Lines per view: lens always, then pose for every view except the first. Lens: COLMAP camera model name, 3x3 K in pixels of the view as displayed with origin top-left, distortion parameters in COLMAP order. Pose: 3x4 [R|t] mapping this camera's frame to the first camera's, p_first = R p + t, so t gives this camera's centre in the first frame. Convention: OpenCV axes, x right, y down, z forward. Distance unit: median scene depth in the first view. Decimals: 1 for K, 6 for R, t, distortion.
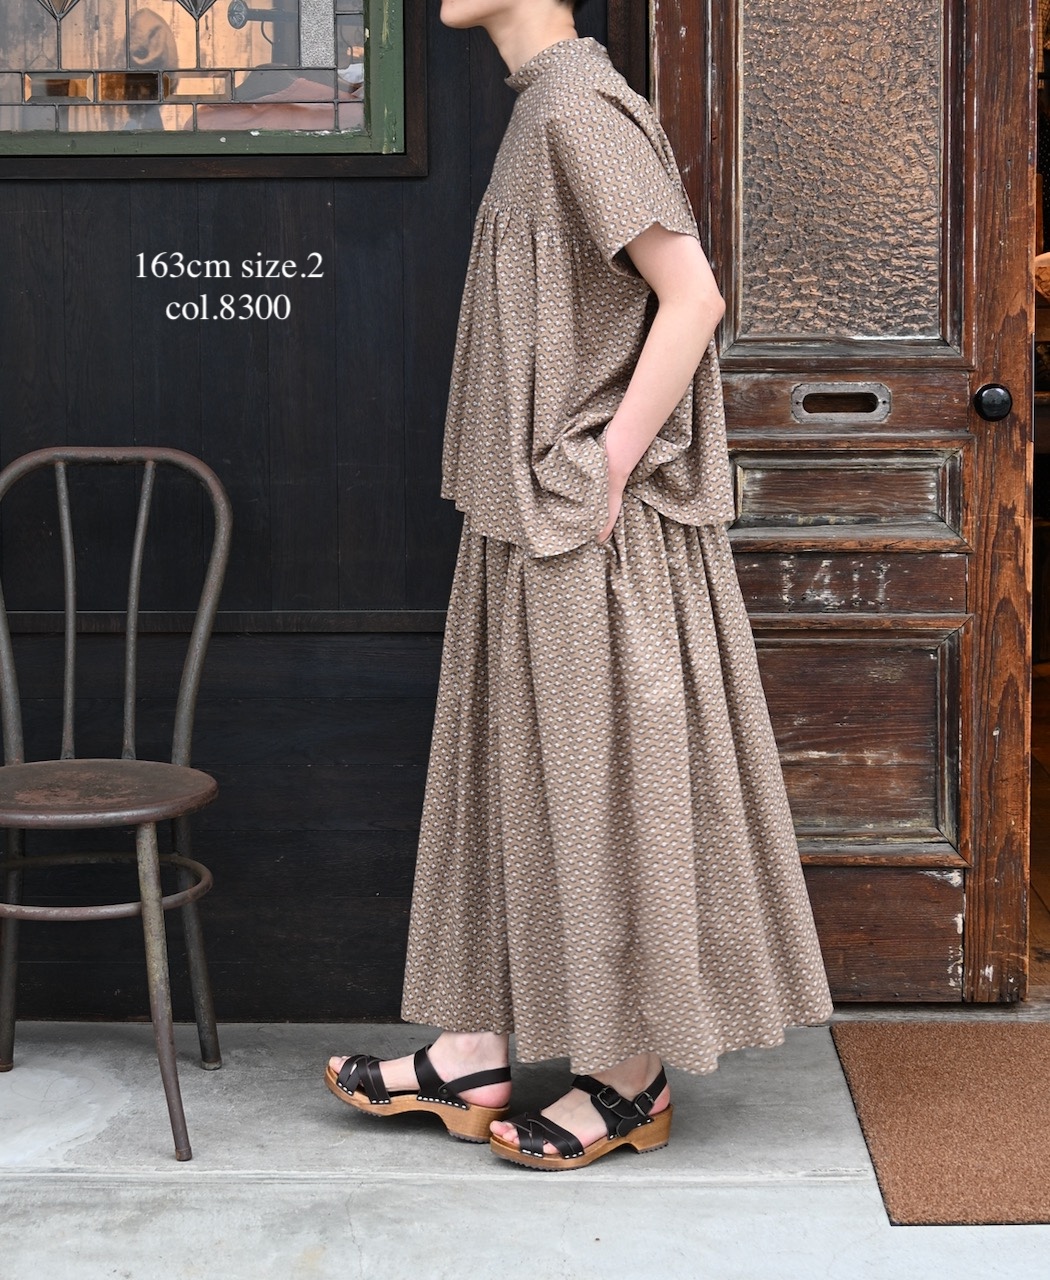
lens RADIAL K [[2907.0, 0, 477.1], [0, 2907.0, 433.5], [0, 0, 1]] dist [0.007112, 0.000000]
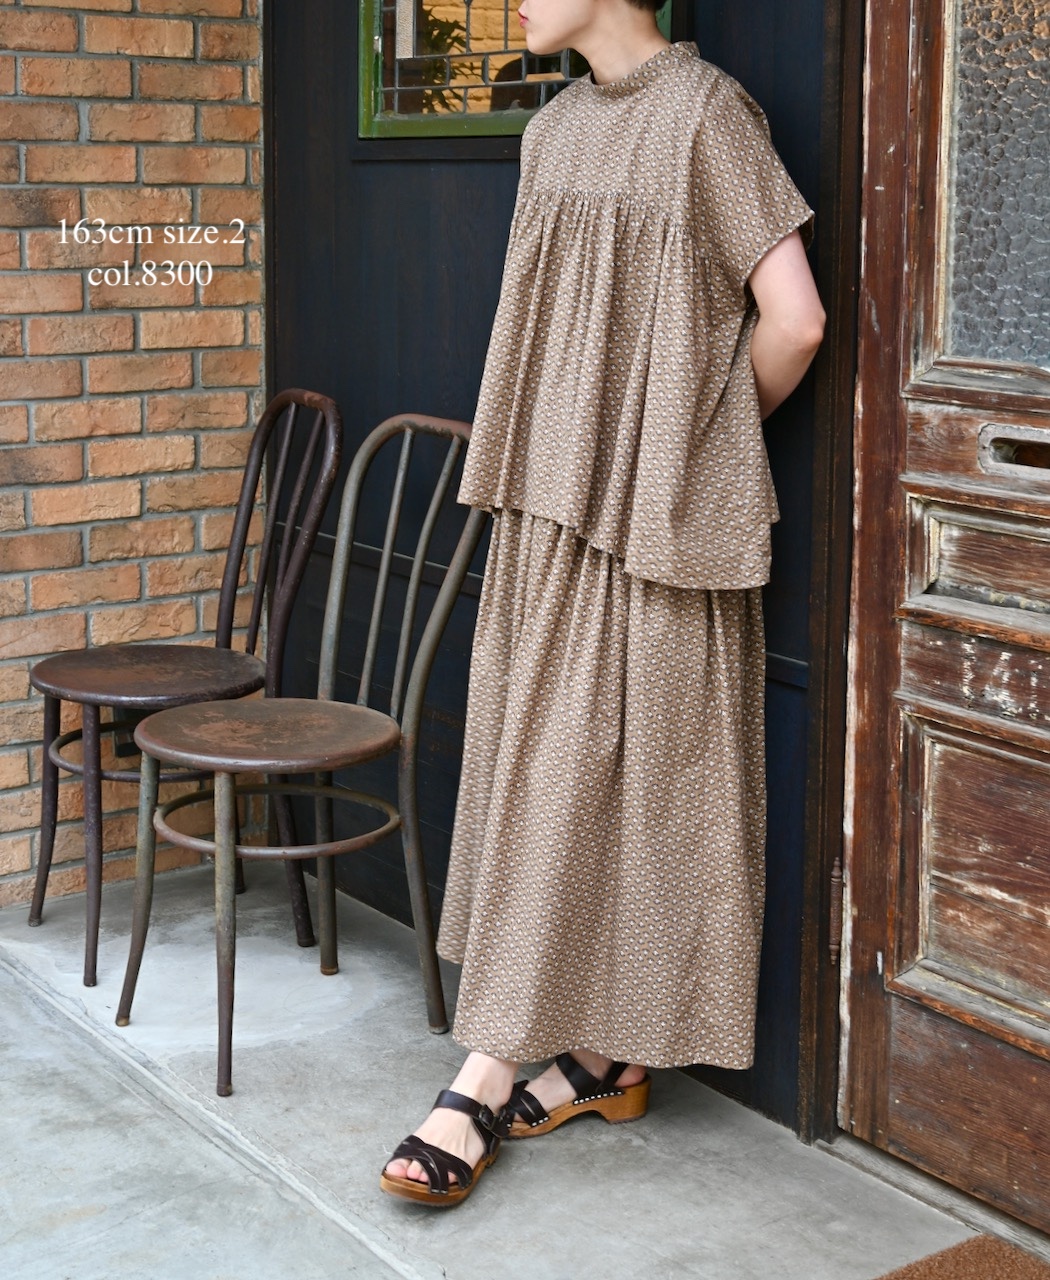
lens RADIAL K [[2247.2, 0, 428.1], [0, 2247.2, 461.0], [0, 0, 1]] dist [0.013279, 0.000000]
pose [[0.574991, 0.111247, -0.810562, 0.517982], [-0.078013, 0.993654, 0.081035, -0.044543], [0.814432, 0.016640, 0.580020, 0.526683]]
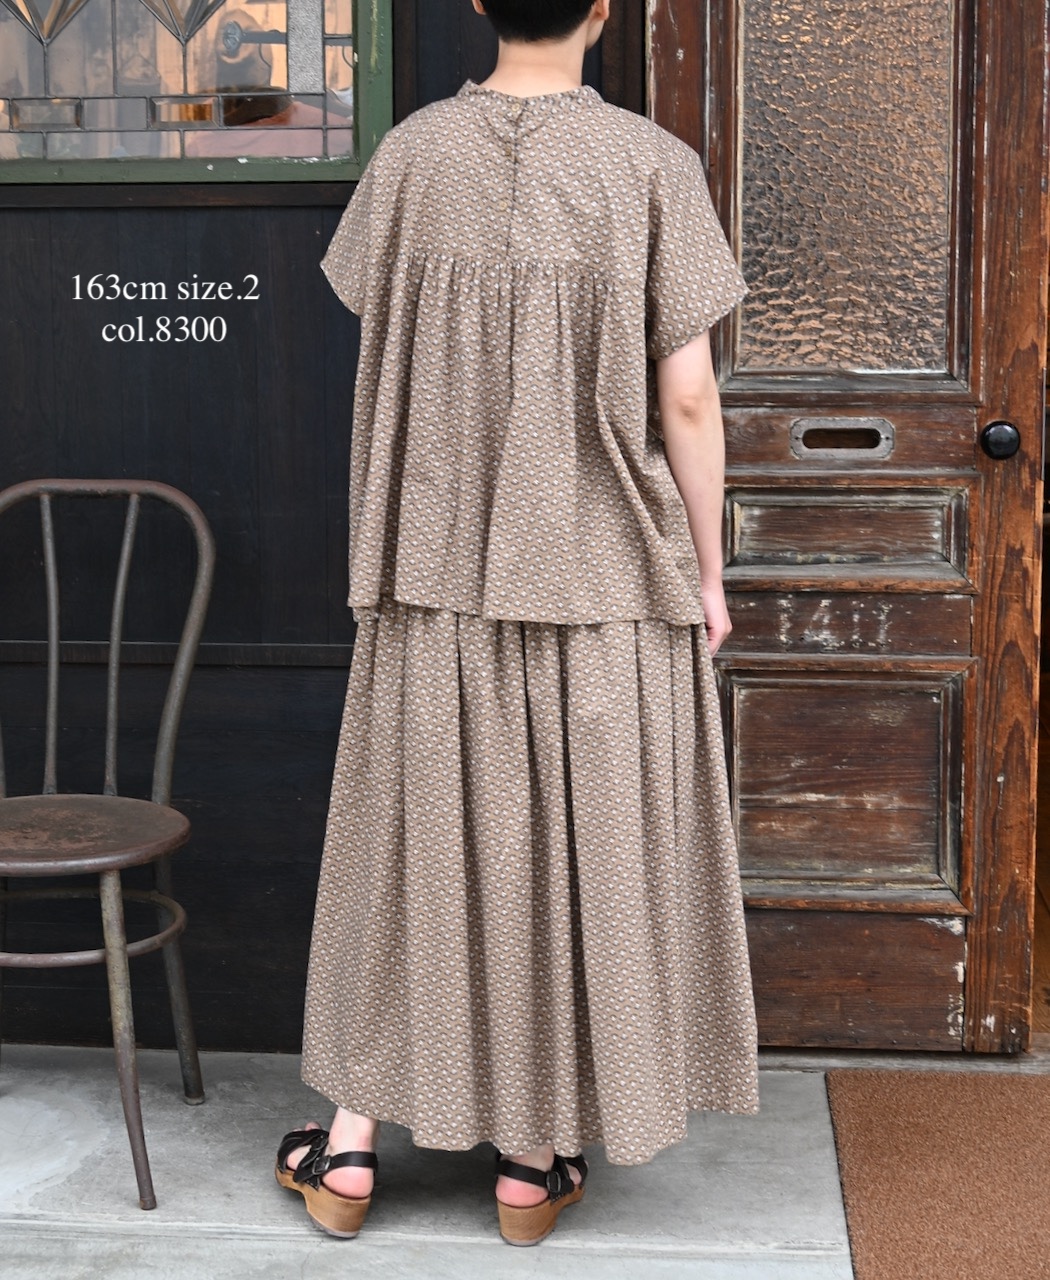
lens RADIAL K [[2679.5, 0, 396.8], [0, 2679.5, 509.5], [0, 0, 1]] dist [0.015208, 0.000000]
pose [[0.996502, 0.008594, -0.083129, 0.051827], [-0.004633, 0.998850, 0.047716, -0.028970], [0.083443, -0.047164, 0.995396, 0.097599]]
